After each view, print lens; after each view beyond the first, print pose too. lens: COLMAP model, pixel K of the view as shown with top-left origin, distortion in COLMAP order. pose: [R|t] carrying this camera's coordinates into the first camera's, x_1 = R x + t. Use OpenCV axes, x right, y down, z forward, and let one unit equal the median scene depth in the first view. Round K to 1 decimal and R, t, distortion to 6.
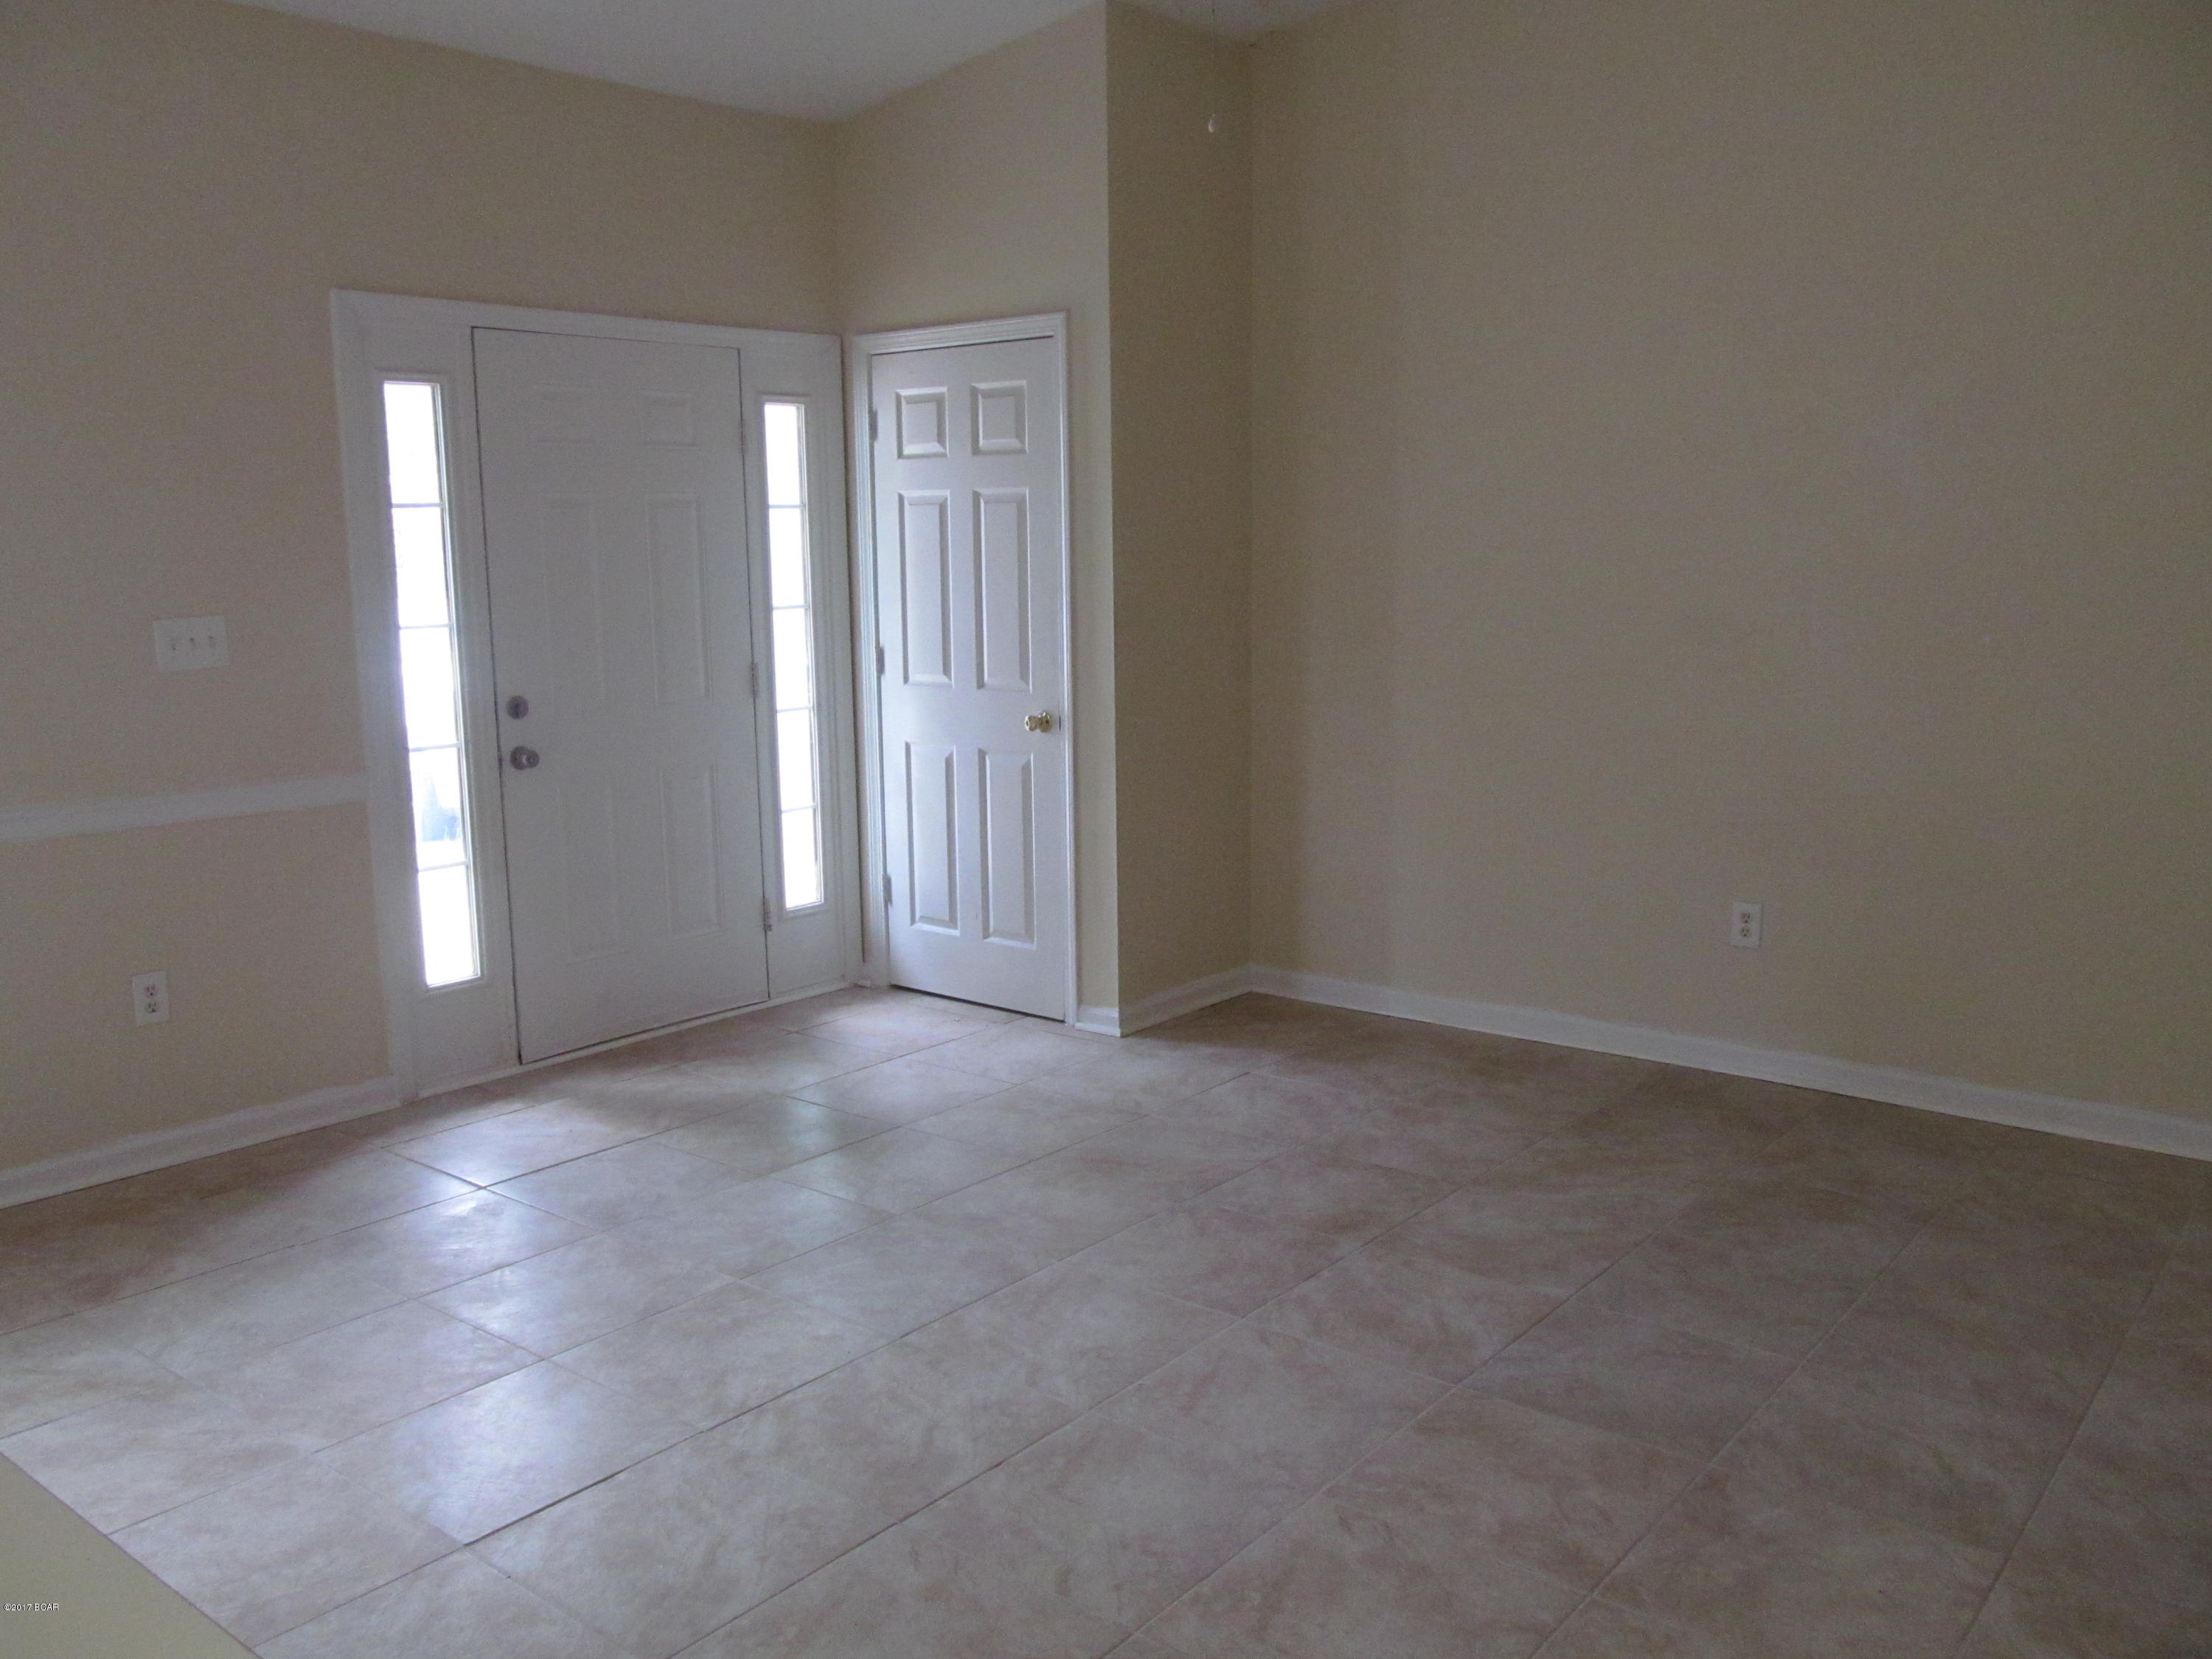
lens RADIAL K [[1834.8, 0, 1103.1], [0, 1834.8, 831.5], [0, 0, 1]] dist [-0.066402, 0.028730]
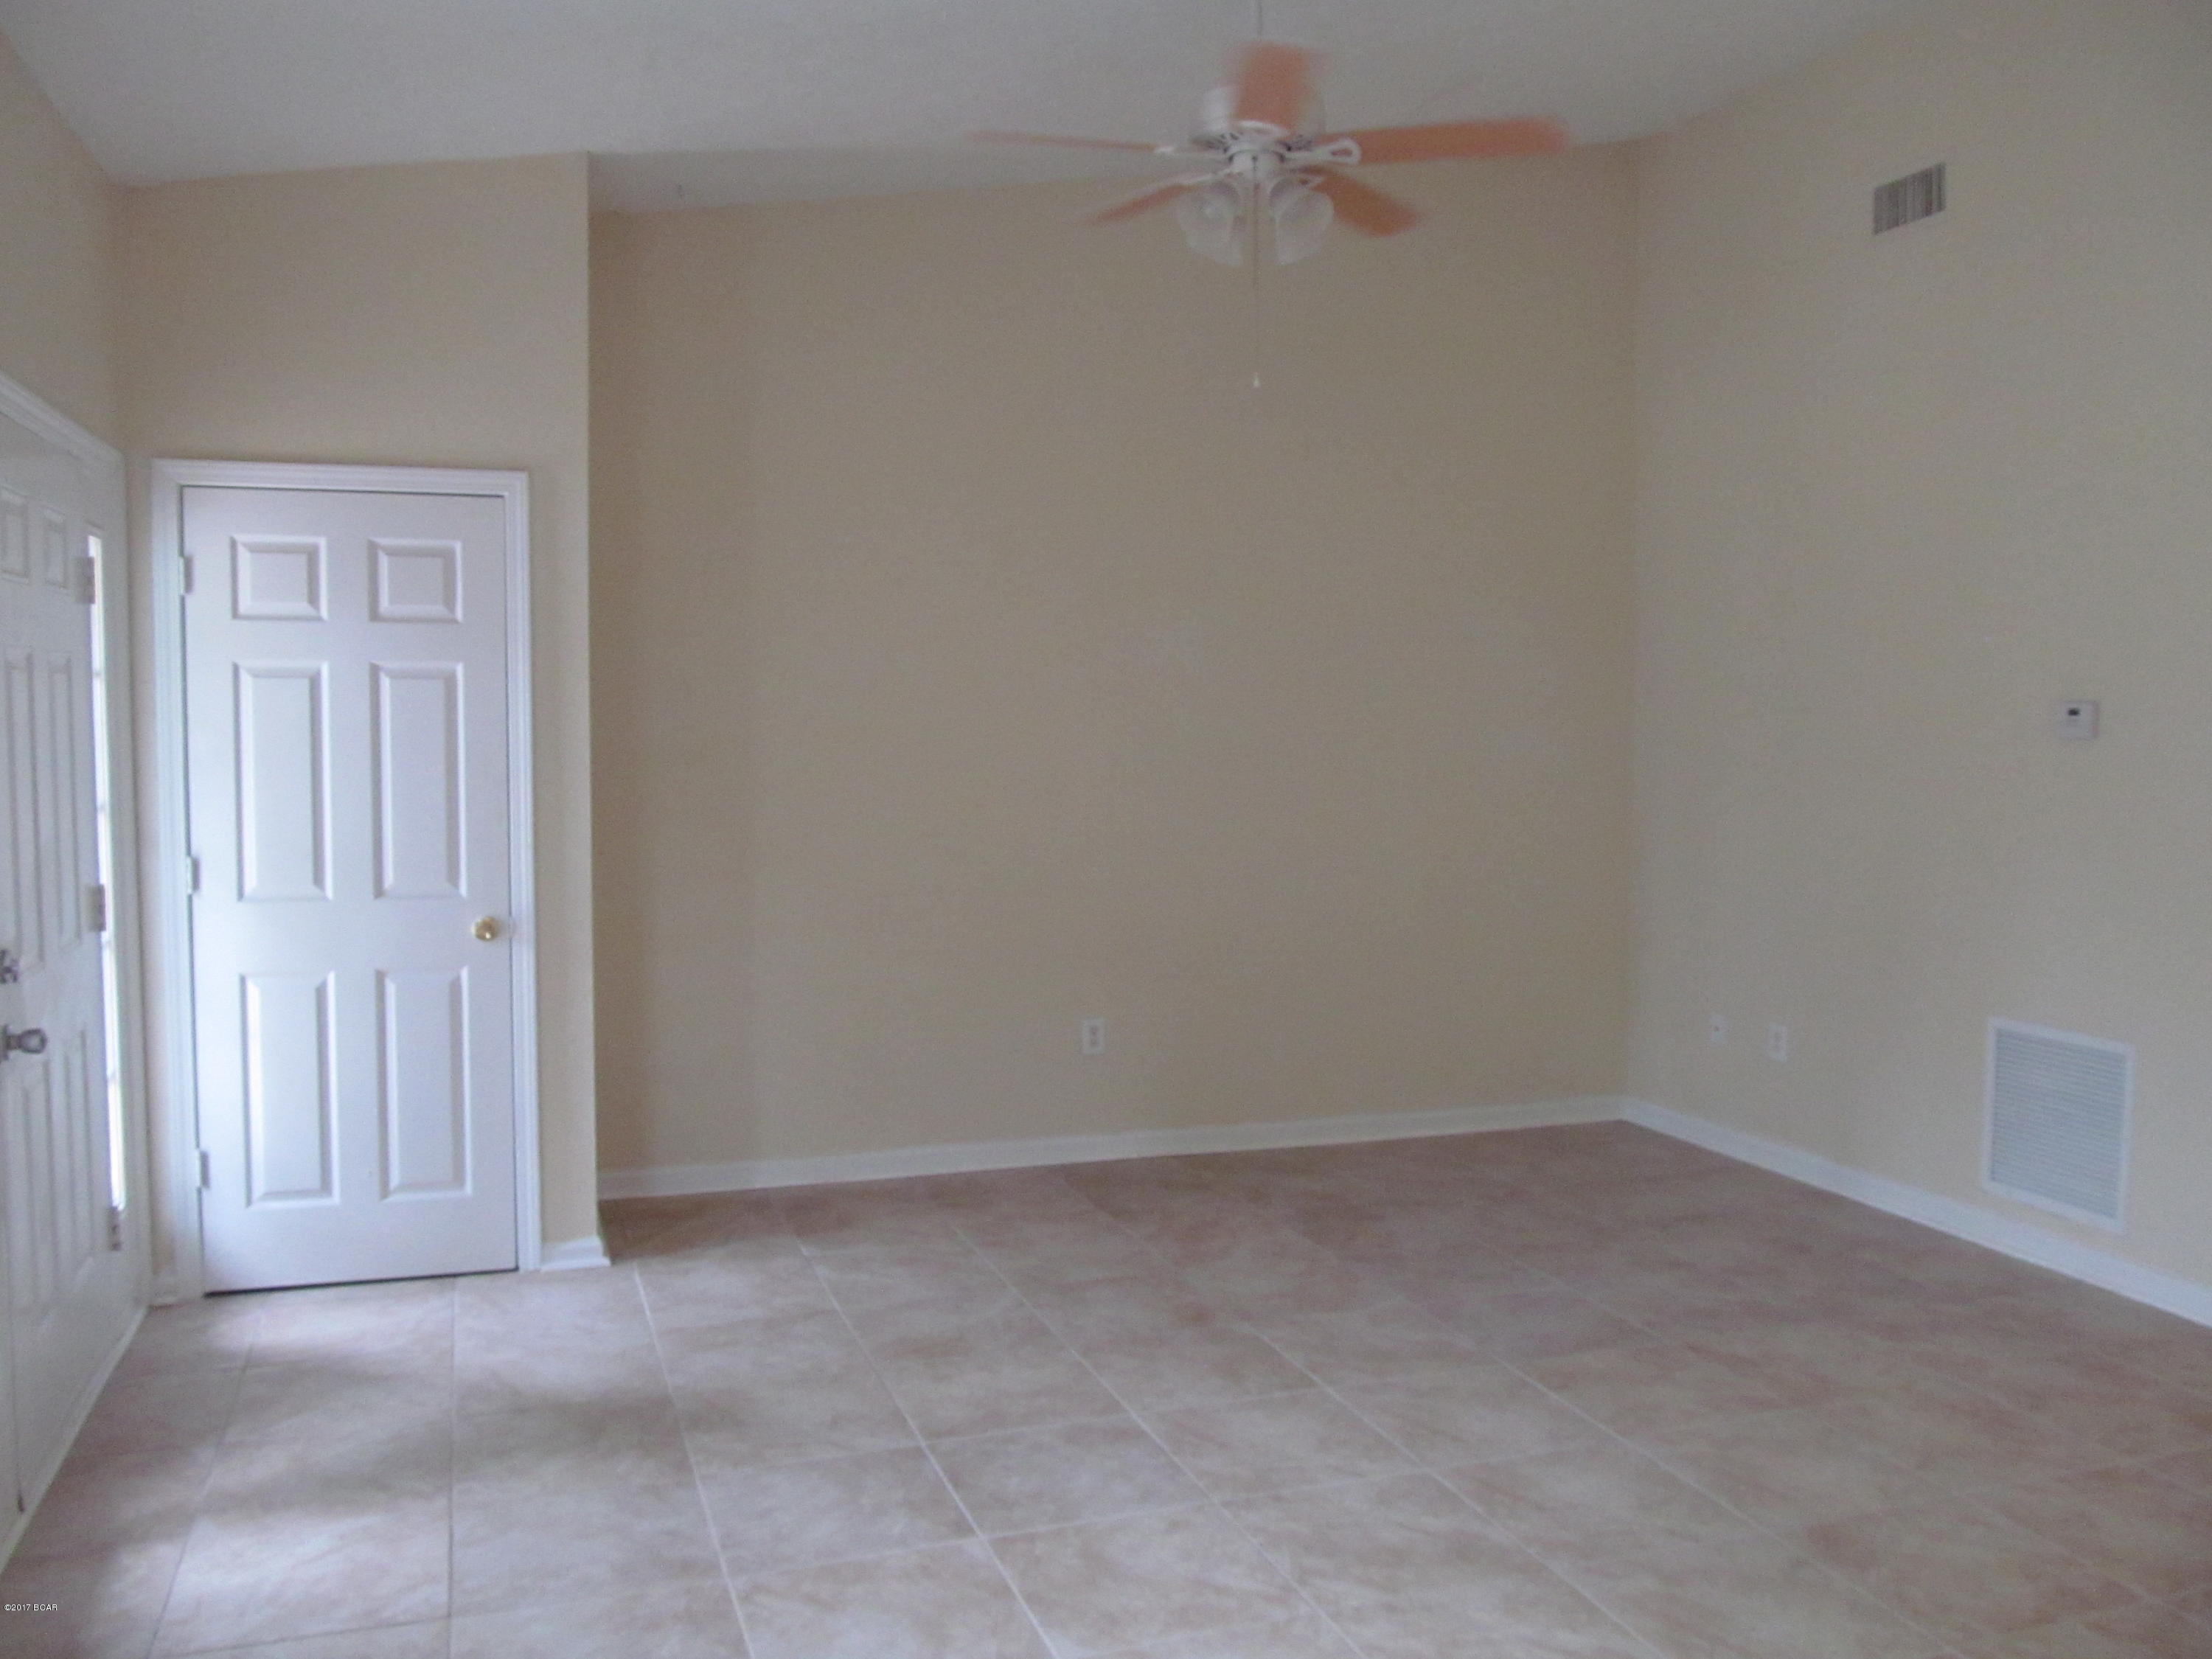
lens RADIAL K [[1834.8, 0, 1099.1], [0, 1834.8, 829.3], [0, 0, 1]] dist [-0.066402, 0.028730]
pose [[0.524982, -0.039354, 0.850203, -0.632291], [0.124595, 0.991722, -0.031030, -0.044666], [-0.841945, 0.122221, 0.525539, 0.301799]]
